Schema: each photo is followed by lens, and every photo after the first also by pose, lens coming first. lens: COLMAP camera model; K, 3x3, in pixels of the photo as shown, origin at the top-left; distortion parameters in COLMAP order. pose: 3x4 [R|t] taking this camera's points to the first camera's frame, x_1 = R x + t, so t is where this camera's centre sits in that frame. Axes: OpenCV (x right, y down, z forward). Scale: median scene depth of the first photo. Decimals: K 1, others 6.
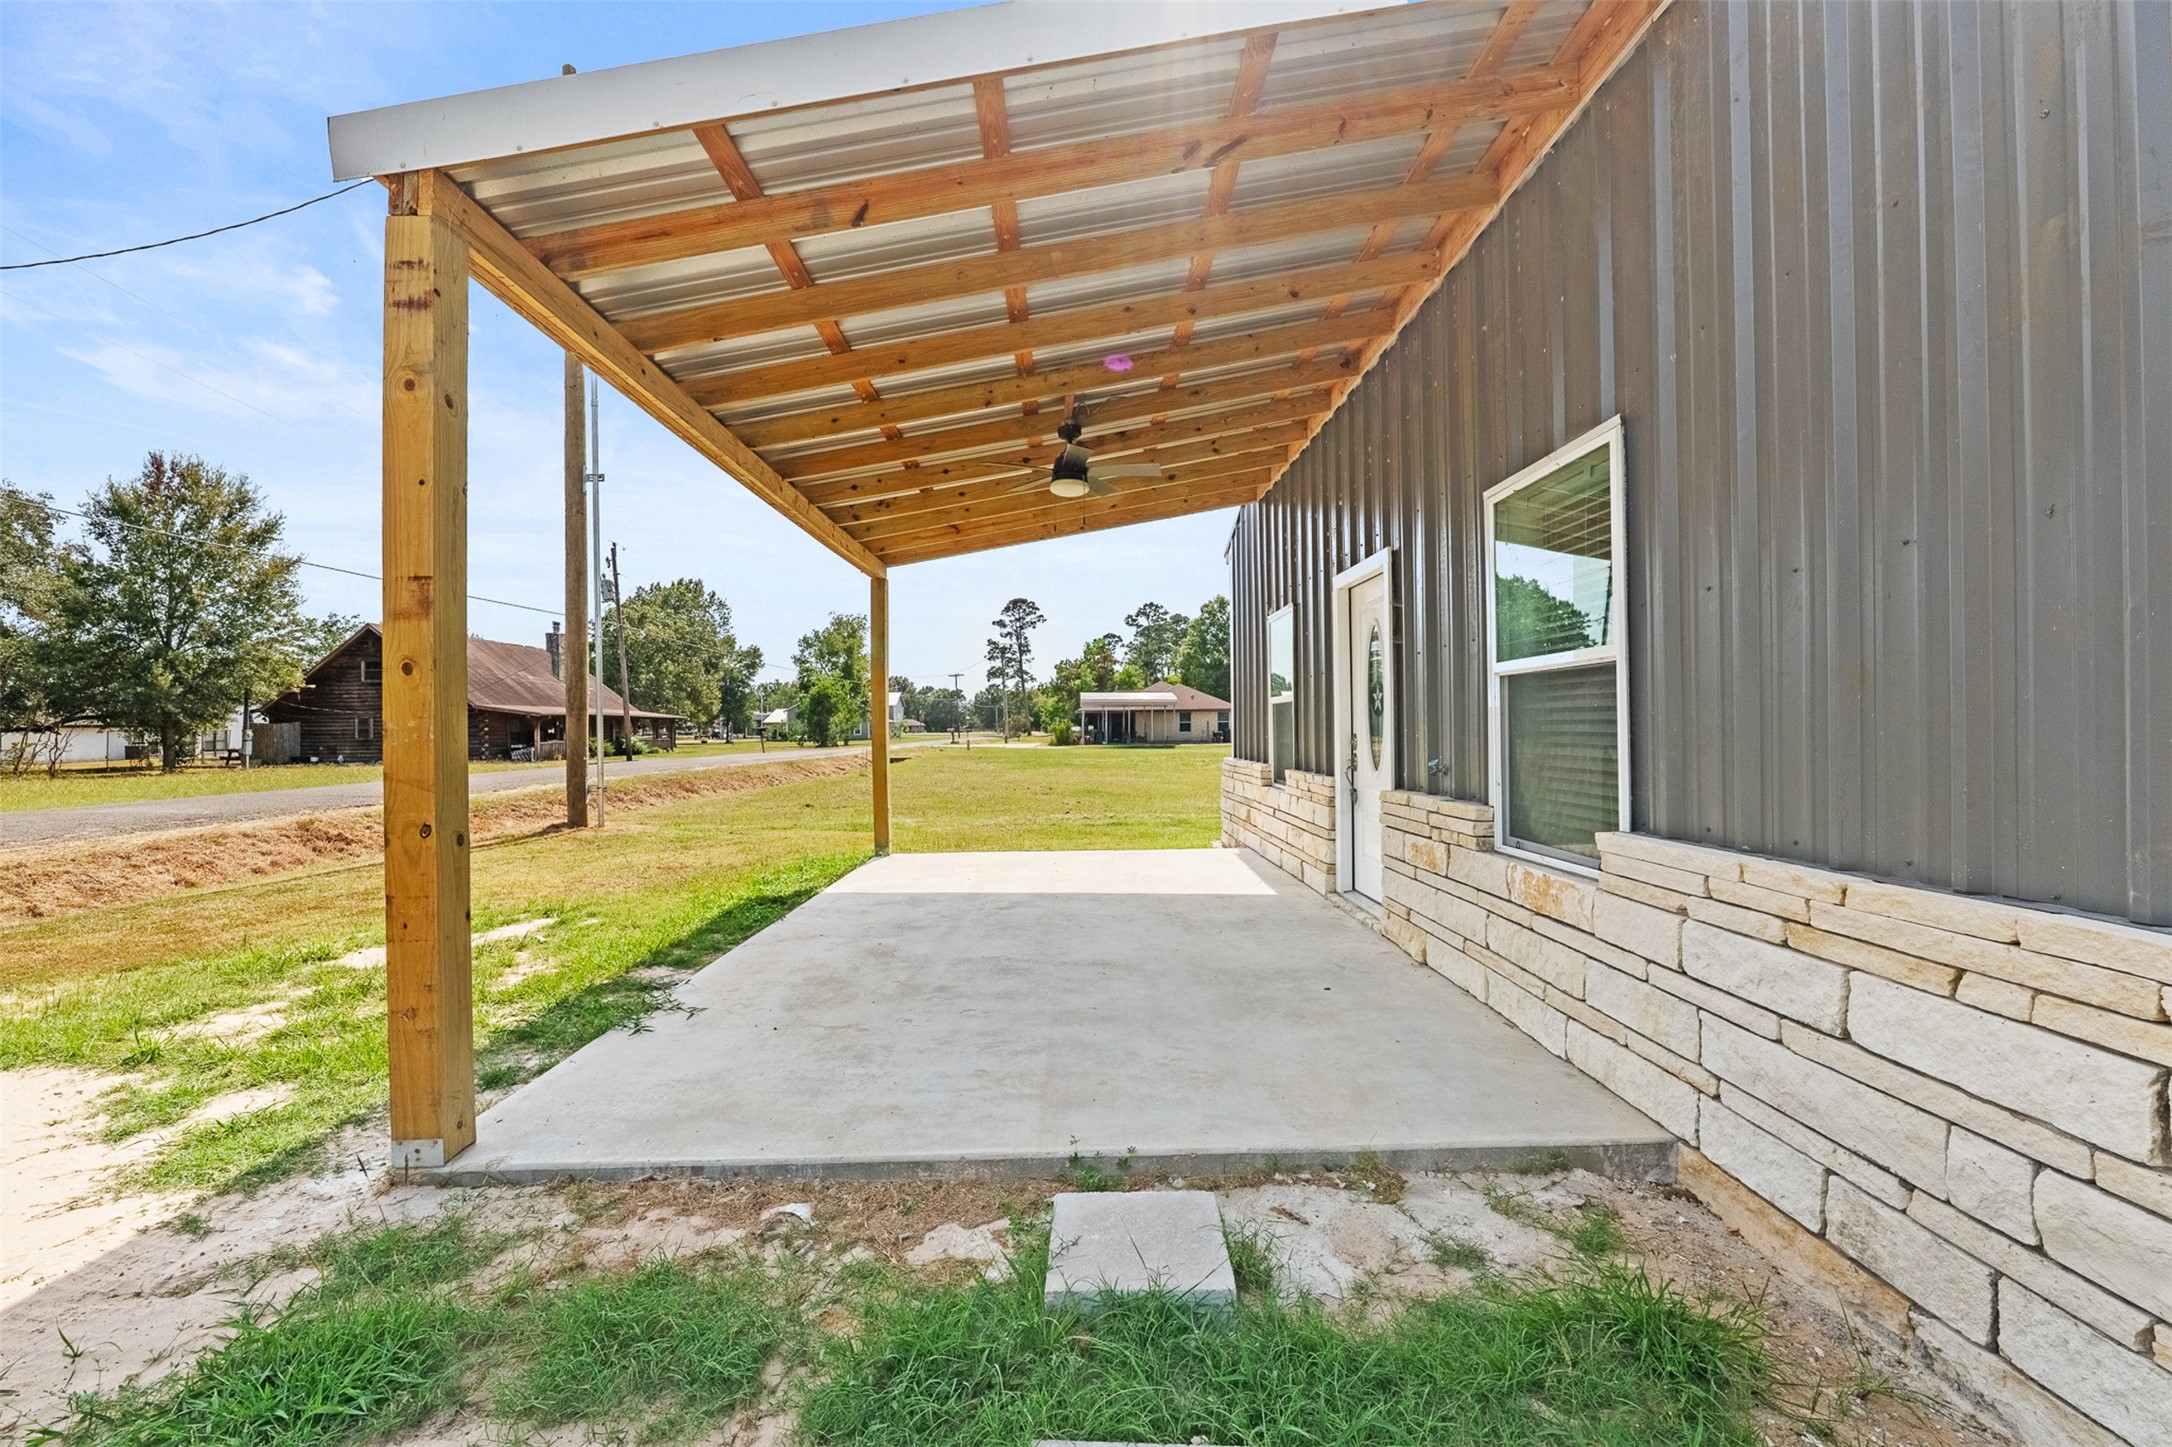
lens RADIAL K [[900.9, 0, 1085.1], [0, 900.9, 722.2], [0, 0, 1]] dist [-0.010858, 0.000320]
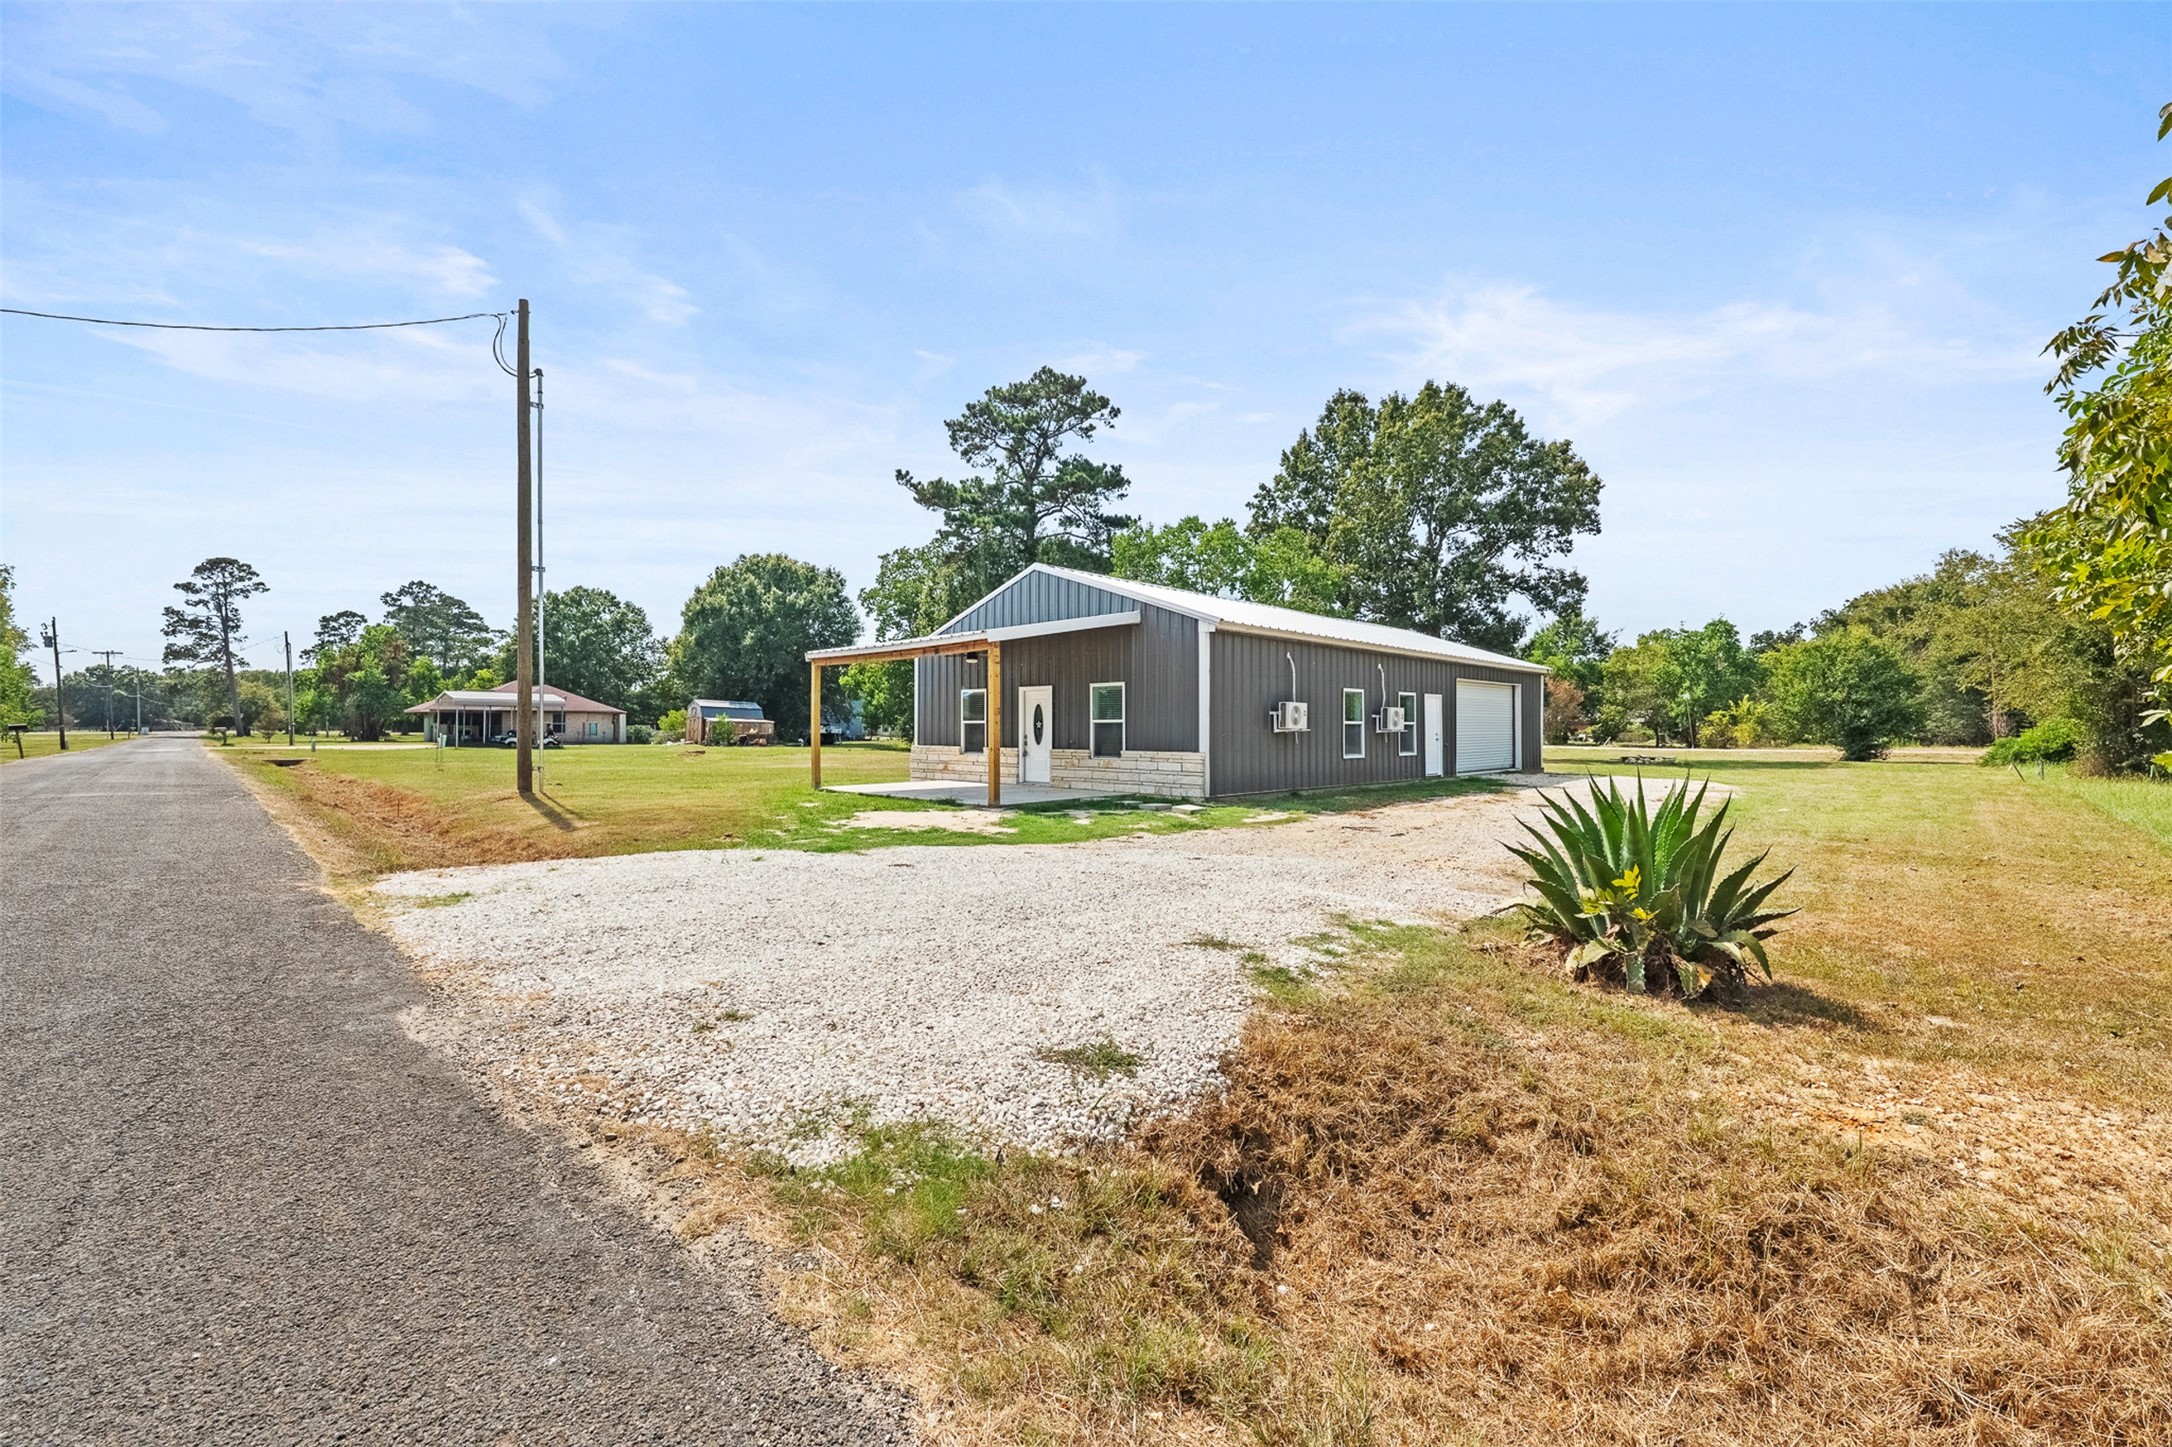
lens RADIAL K [[900.9, 0, 1076.9], [0, 900.9, 715.7], [0, 0, 1]] dist [-0.010858, 0.000320]
pose [[0.726753, 0.019678, 0.686617, -0.064914], [-0.012869, 0.999804, -0.015034, -0.000303], [-0.686778, 0.002090, 0.726864, -0.054490]]
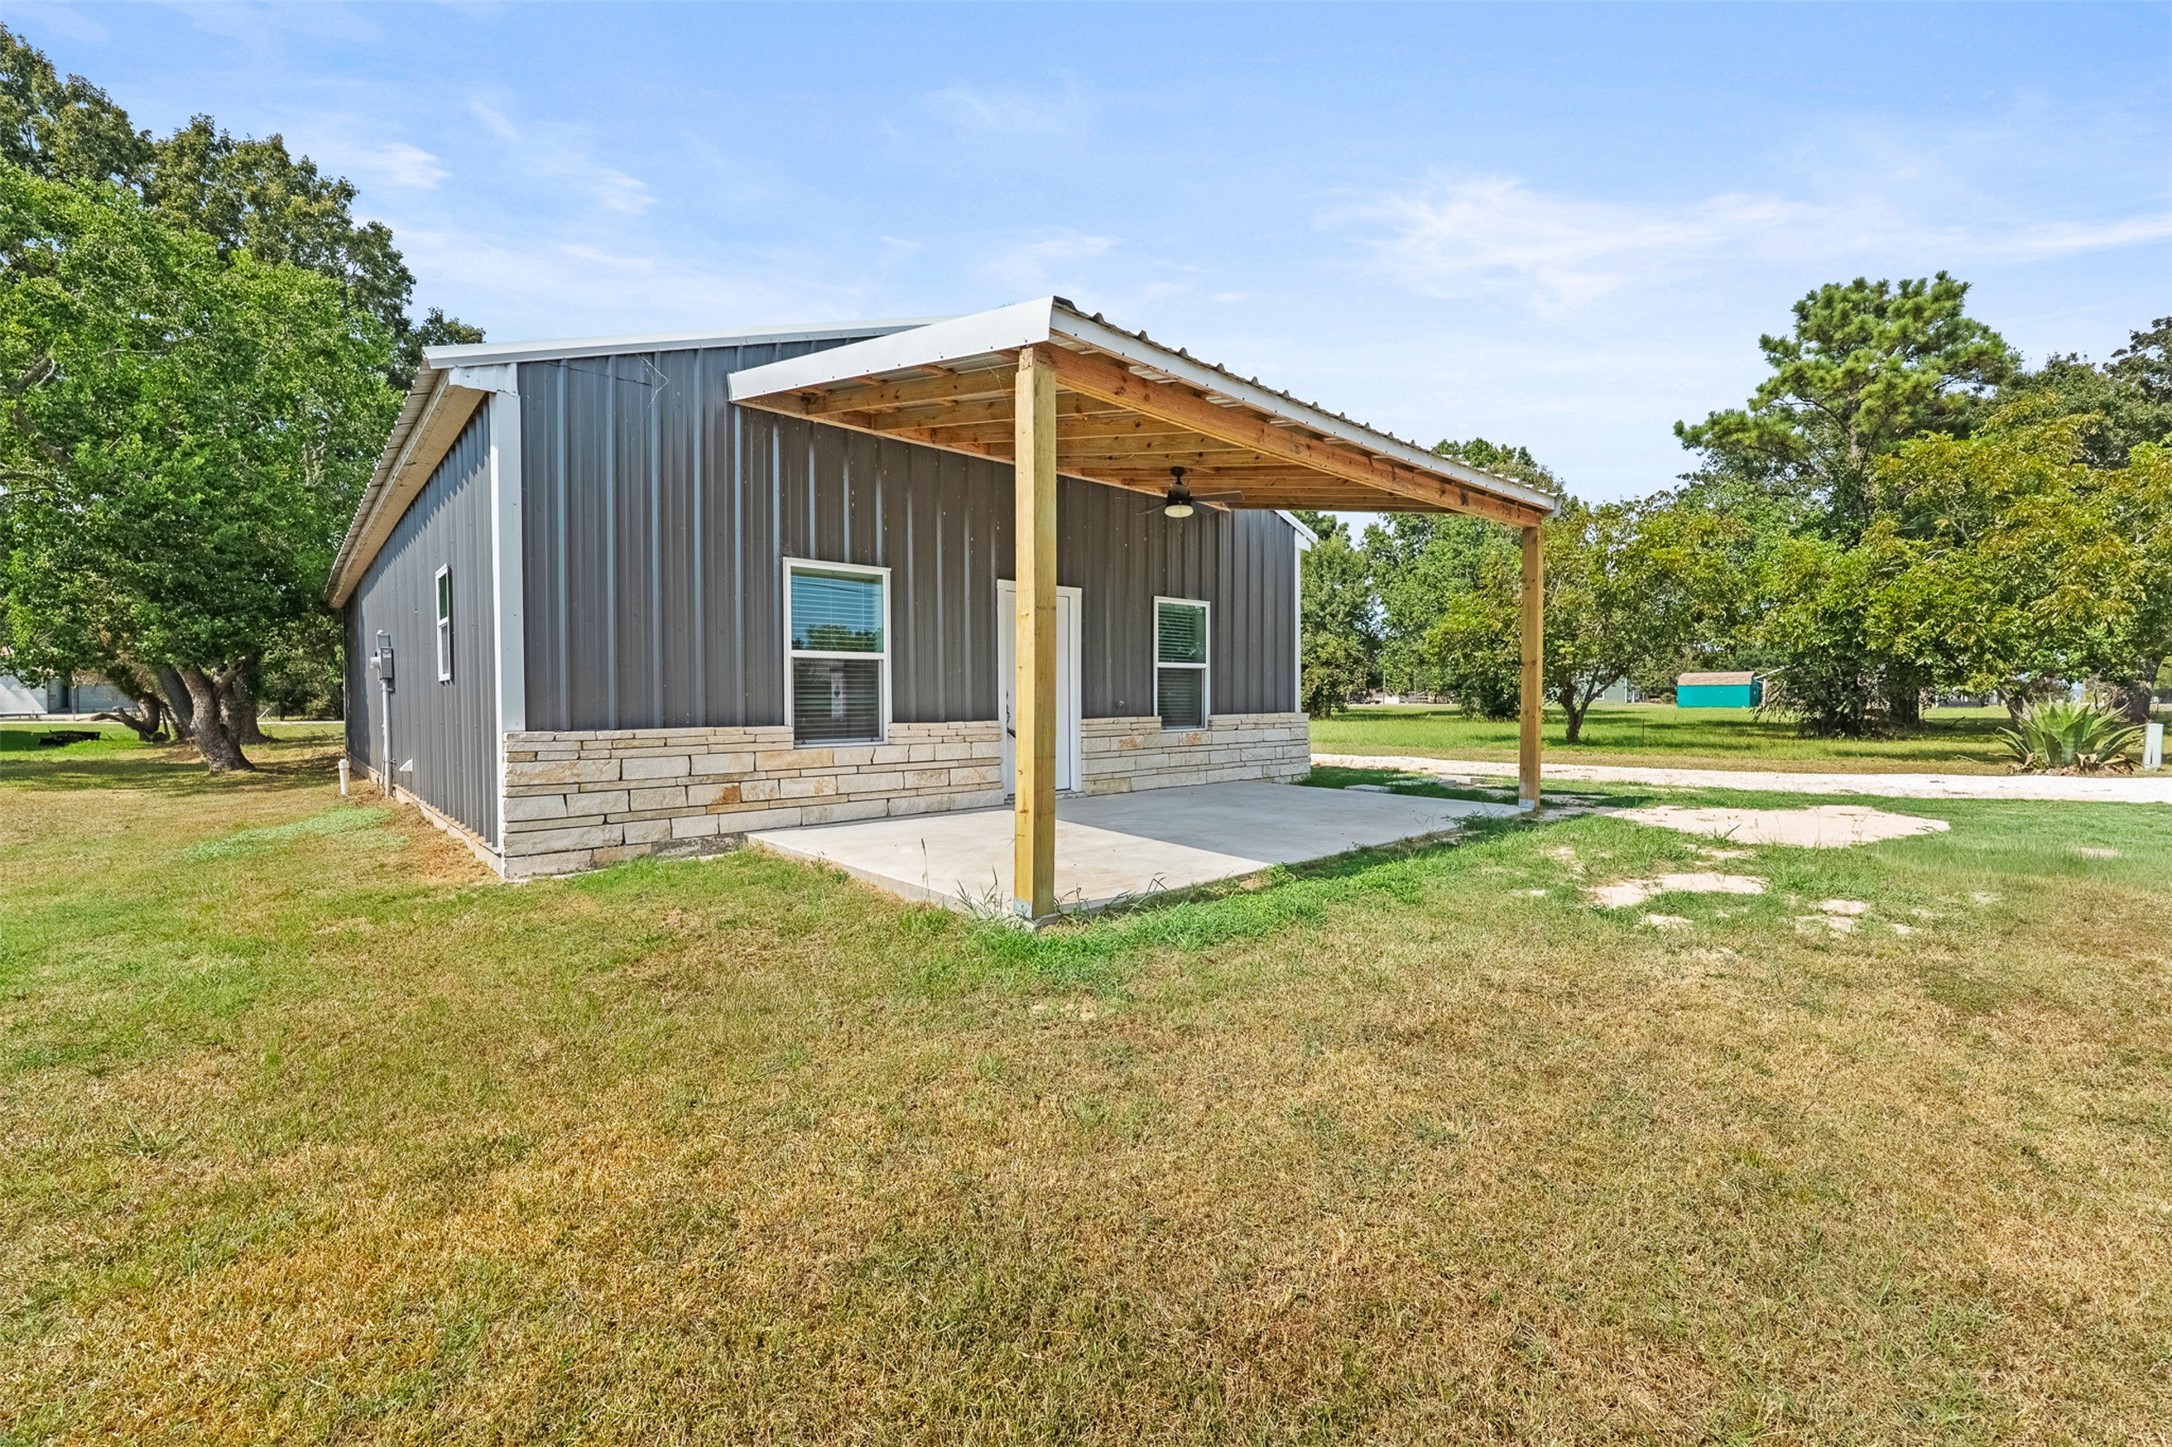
lens RADIAL K [[900.9, 0, 1097.1], [0, 900.9, 725.3], [0, 0, 1]] dist [-0.010858, 0.000320]
pose [[-0.666506, -0.007195, 0.745465, -0.031807], [0.006615, 0.999857, 0.015564, 0.001744], [-0.745470, 0.015304, -0.666363, 0.065223]]
